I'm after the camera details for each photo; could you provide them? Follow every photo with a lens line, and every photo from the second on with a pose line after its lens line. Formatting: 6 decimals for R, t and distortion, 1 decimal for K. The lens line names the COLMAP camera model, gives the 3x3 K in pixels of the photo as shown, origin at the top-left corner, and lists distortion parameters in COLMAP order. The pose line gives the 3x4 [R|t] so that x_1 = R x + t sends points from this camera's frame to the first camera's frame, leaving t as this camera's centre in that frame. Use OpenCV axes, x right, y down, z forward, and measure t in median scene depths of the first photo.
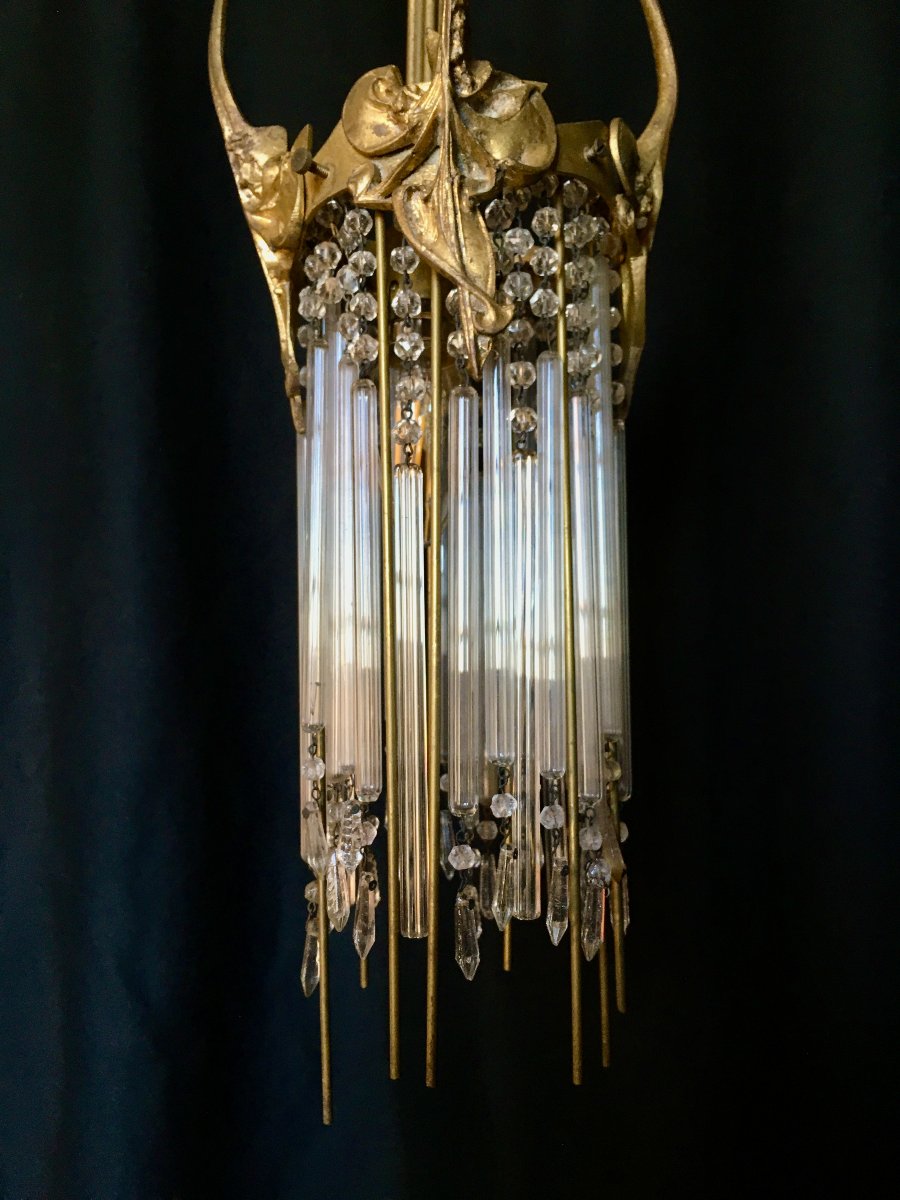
lens RADIAL K [[1015.7, 0, 450.0], [0, 1015.7, 600.0], [0, 0, 1]] dist [0.048417, -0.093709]
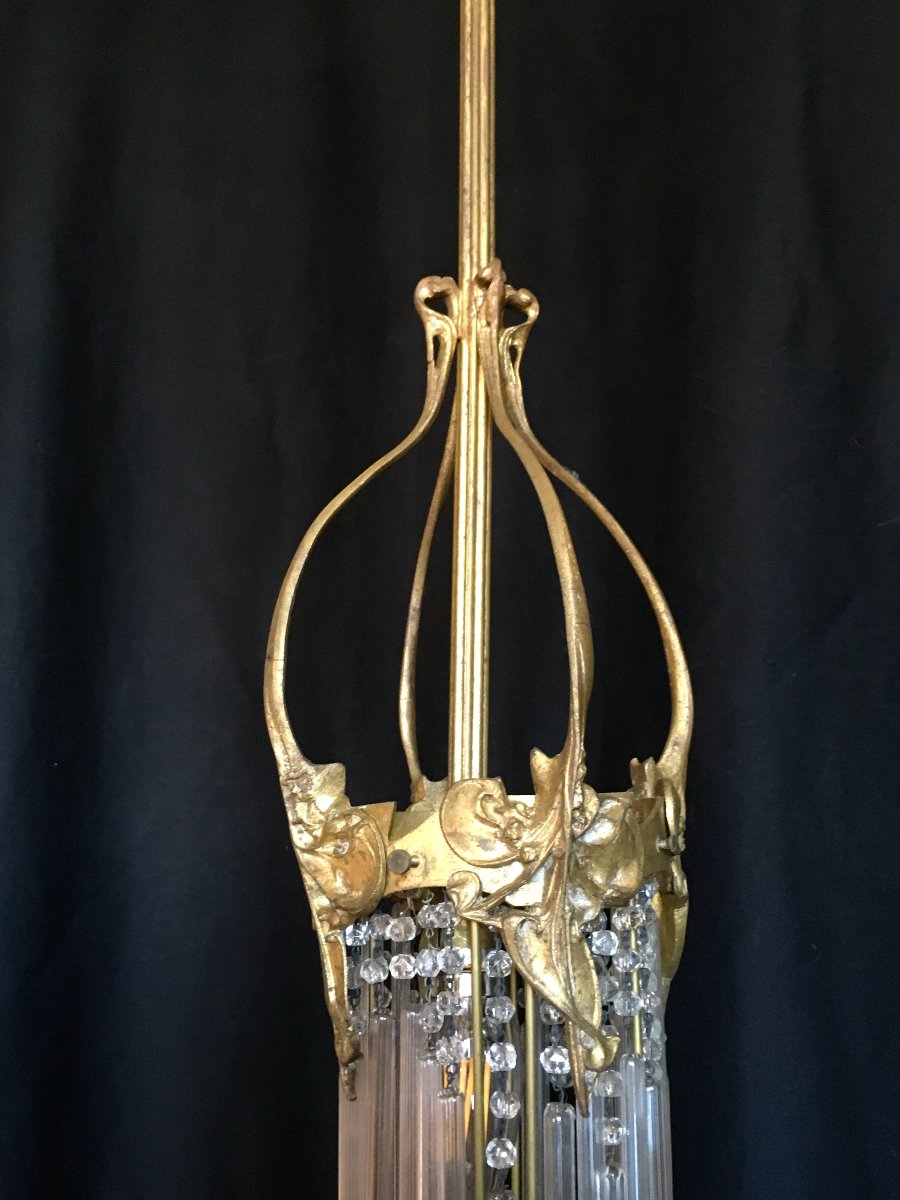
lens RADIAL K [[1151.3, 0, 450.0], [0, 1151.3, 600.0], [0, 0, 1]] dist [0.025719, 0.007880]
pose [[0.963327, 0.061297, 0.261235, -0.407698], [-0.026469, 0.990518, -0.134813, -0.534874], [-0.267021, 0.122954, 0.955815, -0.108254]]
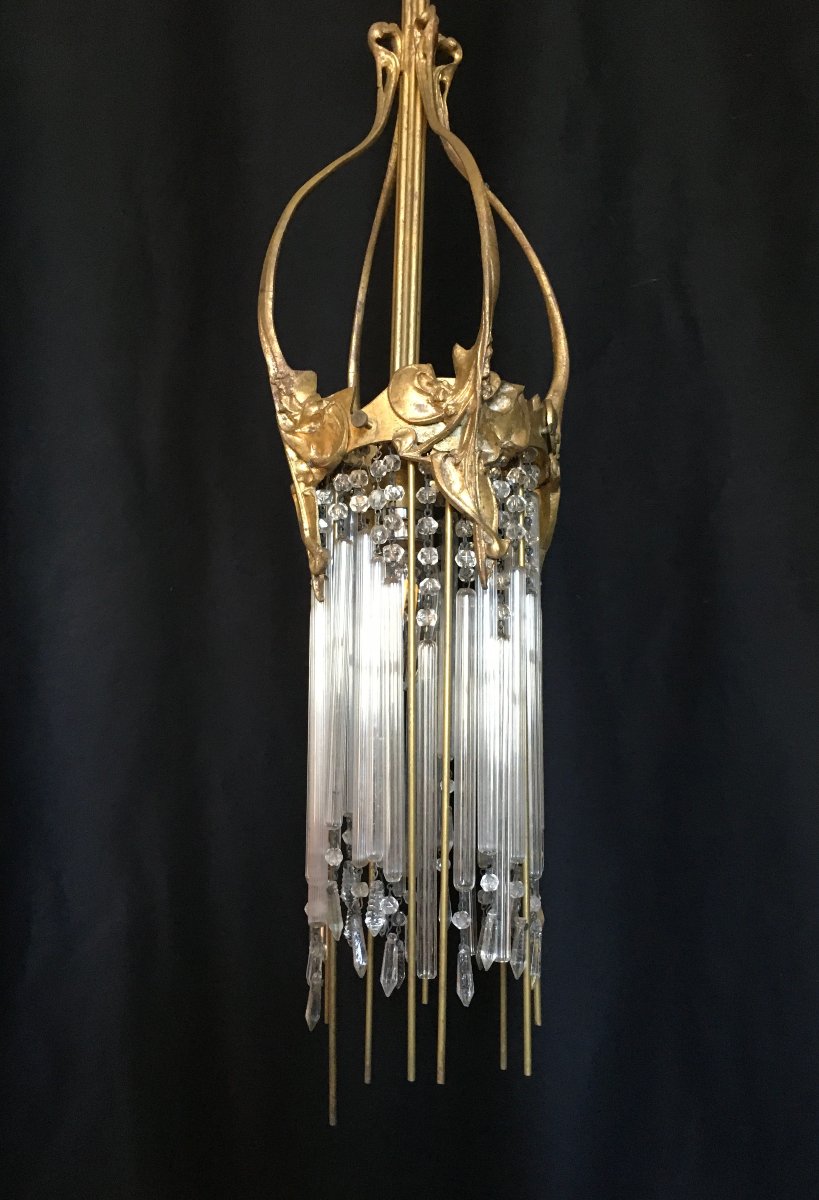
lens RADIAL K [[1045.2, 0, 394.8], [0, 1045.2, 603.9], [0, 0, 1]] dist [0.014424, 0.009856]
pose [[0.951307, 0.050876, 0.304017, -0.525324], [-0.039807, 0.998303, -0.042499, -0.119114], [-0.305664, 0.028328, 0.951718, -0.371798]]
